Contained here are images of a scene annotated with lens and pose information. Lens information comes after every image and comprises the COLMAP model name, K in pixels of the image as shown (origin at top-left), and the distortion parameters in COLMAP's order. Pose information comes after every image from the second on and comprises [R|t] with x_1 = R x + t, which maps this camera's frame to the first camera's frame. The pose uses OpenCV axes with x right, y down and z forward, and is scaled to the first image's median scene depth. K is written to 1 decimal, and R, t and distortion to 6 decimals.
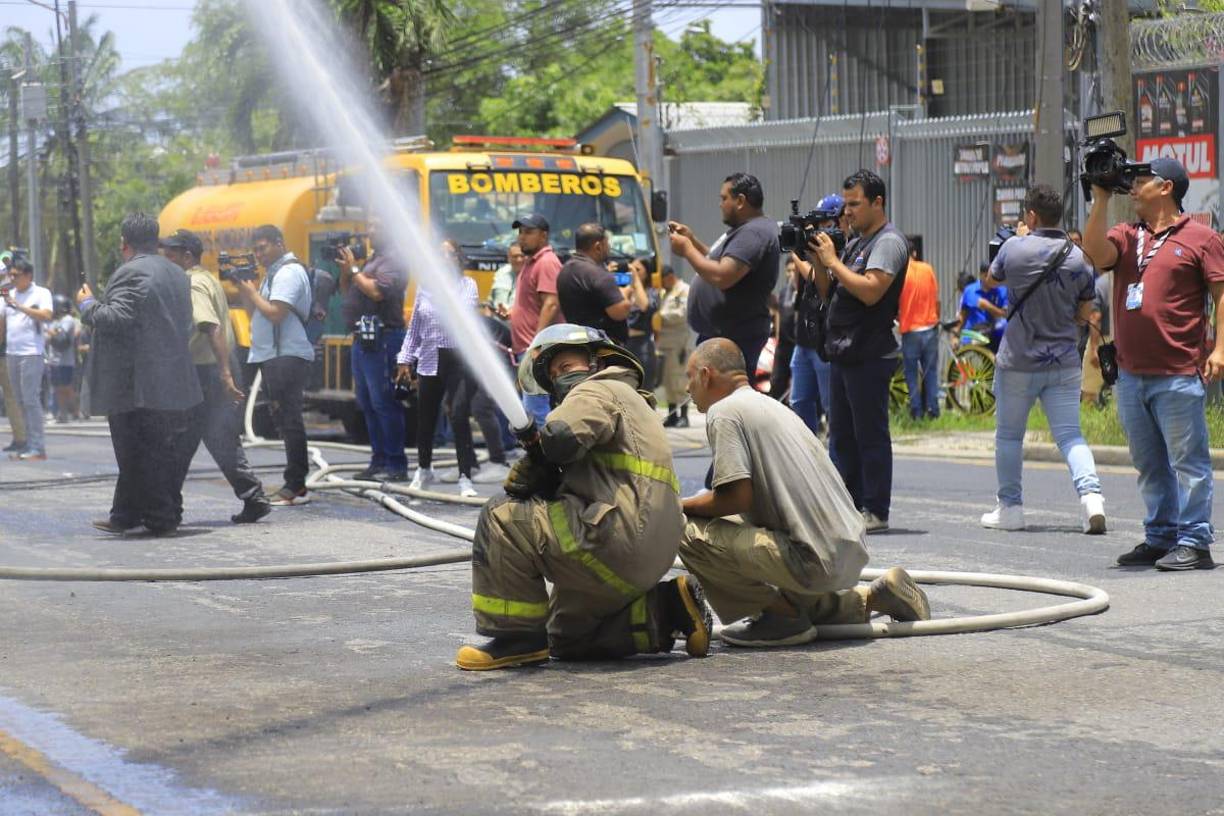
lens RADIAL K [[3649.7, 0, 612.0], [0, 3649.7, 408.0], [0, 0, 1]] dist [0.075998, 0.448279]
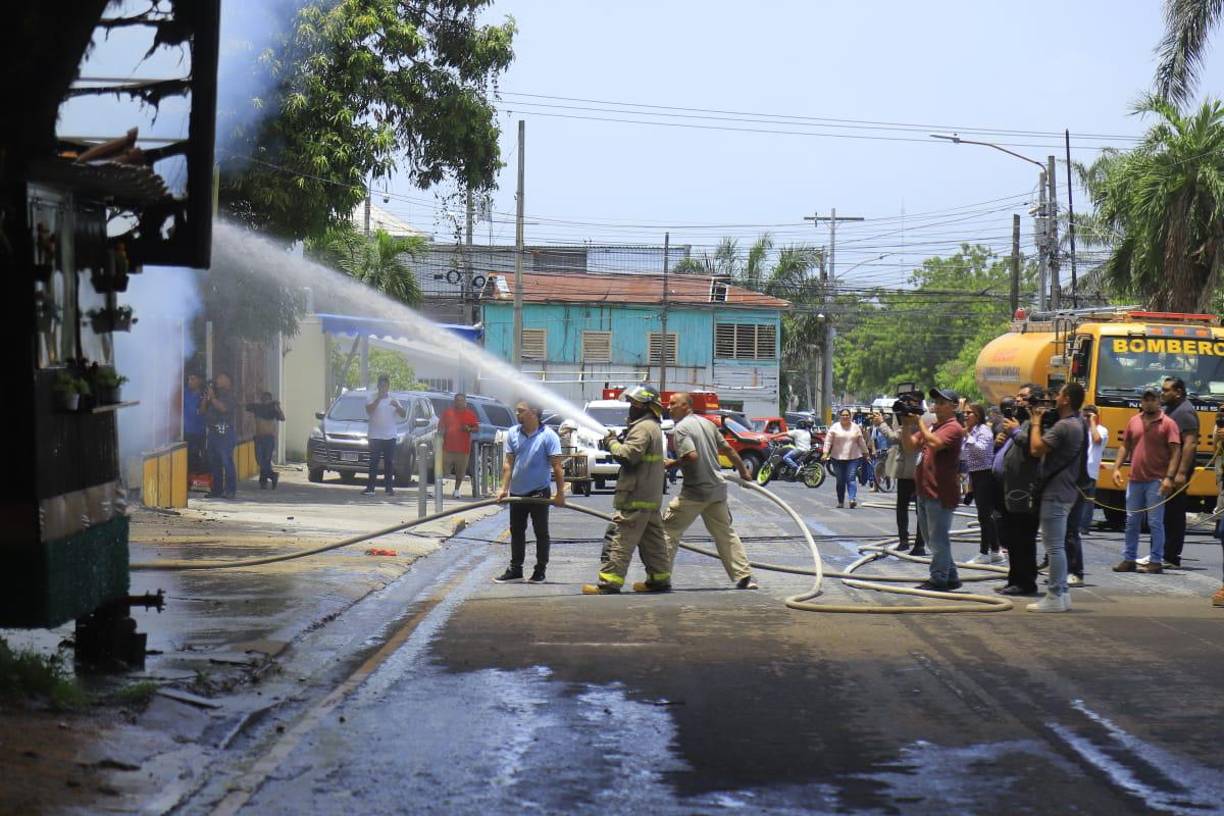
lens RADIAL K [[3649.7, 0, 612.0], [0, 3649.7, 408.0], [0, 0, 1]] dist [0.075998, 0.448279]
pose [[0.945997, 0.035401, -0.322237, 0.228653], [-0.042428, 0.998990, -0.014808, -0.007615], [0.321387, 0.027680, 0.946543, -0.409417]]
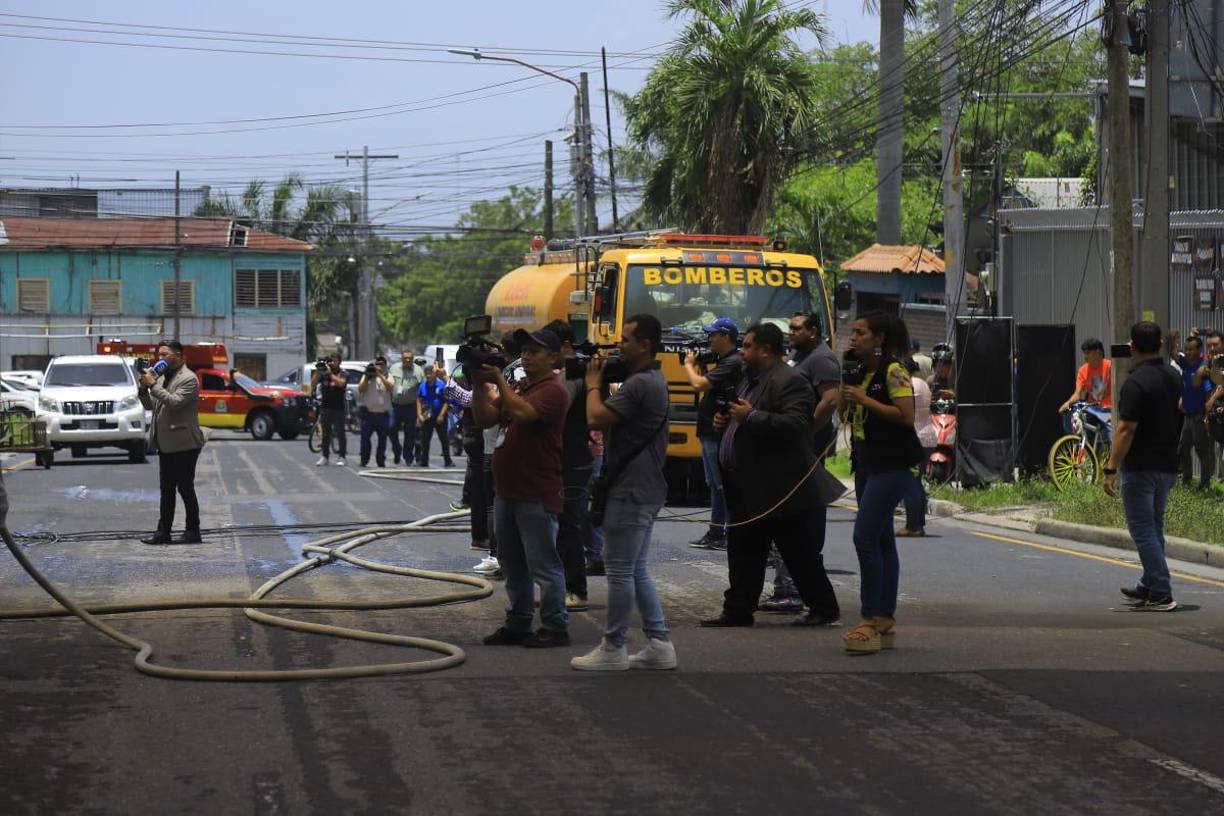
lens RADIAL K [[3649.7, 0, 612.0], [0, 3649.7, 408.0], [0, 0, 1]] dist [0.075998, 0.448279]
pose [[0.978318, 0.017996, -0.206325, 0.182235], [-0.019403, 0.999800, -0.004800, -0.013969], [0.206198, 0.008699, 0.978472, -0.128127]]
